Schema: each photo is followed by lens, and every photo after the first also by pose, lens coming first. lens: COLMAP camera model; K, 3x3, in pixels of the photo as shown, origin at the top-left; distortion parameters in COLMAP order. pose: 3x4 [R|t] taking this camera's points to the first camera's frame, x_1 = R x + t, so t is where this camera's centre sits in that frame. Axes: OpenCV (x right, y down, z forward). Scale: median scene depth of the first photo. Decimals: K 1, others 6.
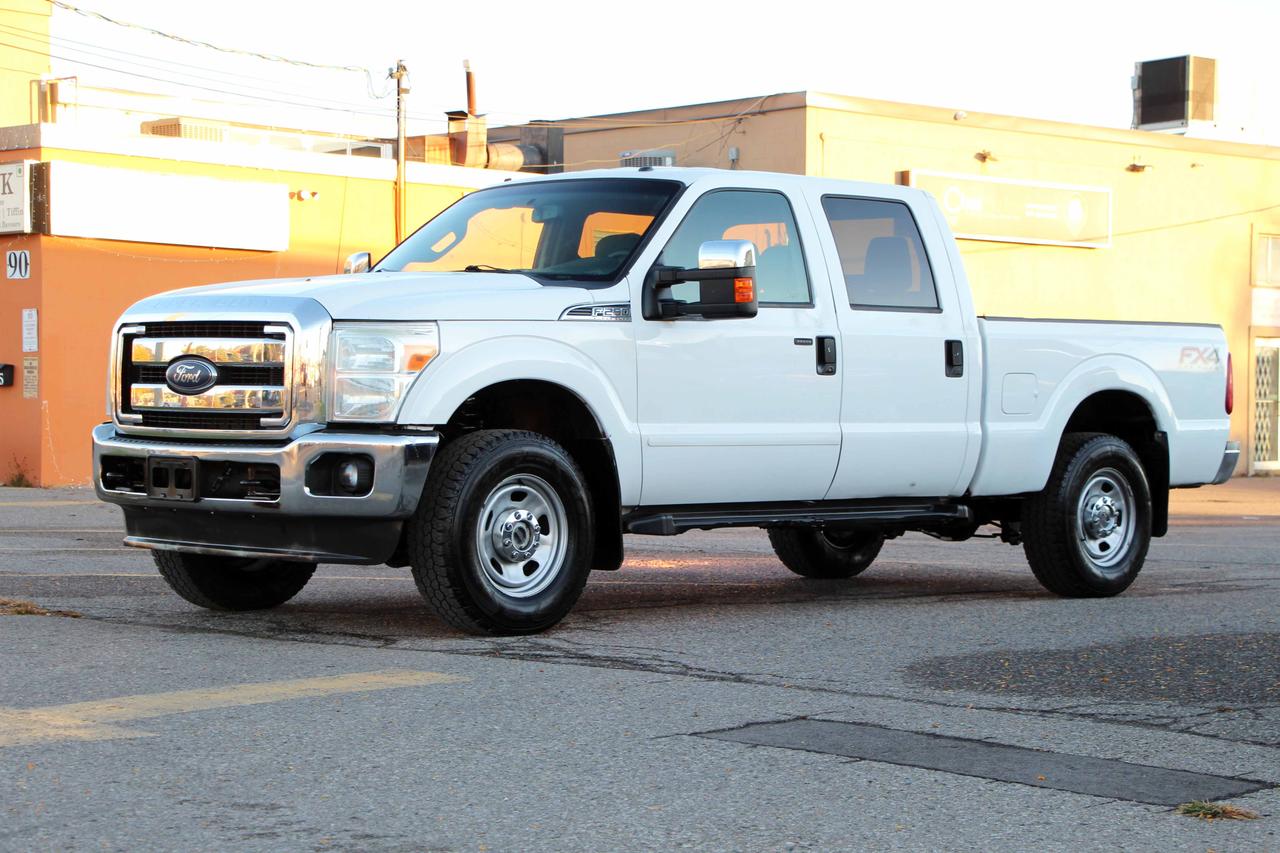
lens RADIAL K [[2928.6, 0, 640.0], [0, 2928.6, 426.5], [0, 0, 1]] dist [-0.019615, -0.351186]
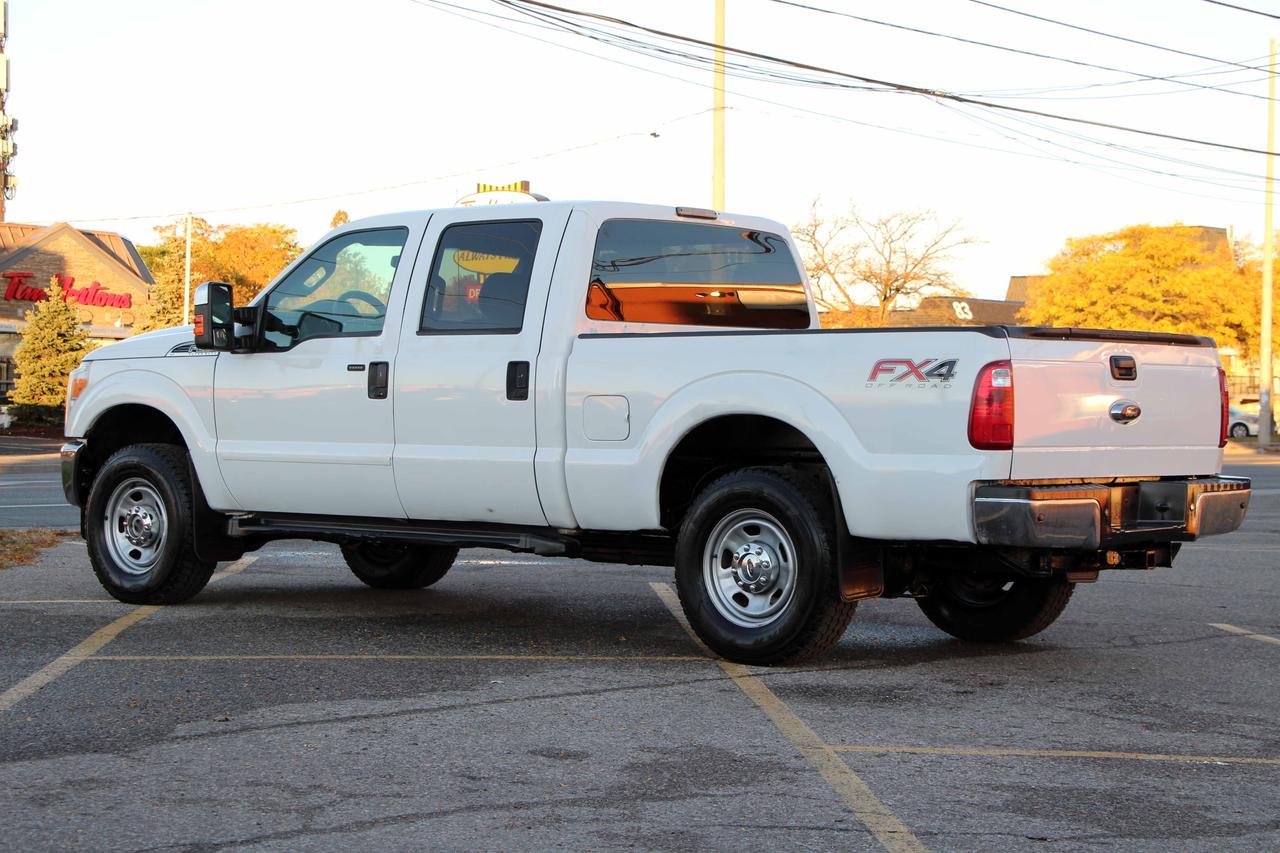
lens RADIAL K [[2810.1, 0, 640.0], [0, 2810.1, 426.5], [0, 0, 1]] dist [0.041159, -0.094632]
pose [[0.070448, -0.012215, -0.997441, 1.067701], [-0.030632, 0.999427, -0.014403, 0.003815], [0.997045, 0.031568, 0.070033, 1.020460]]
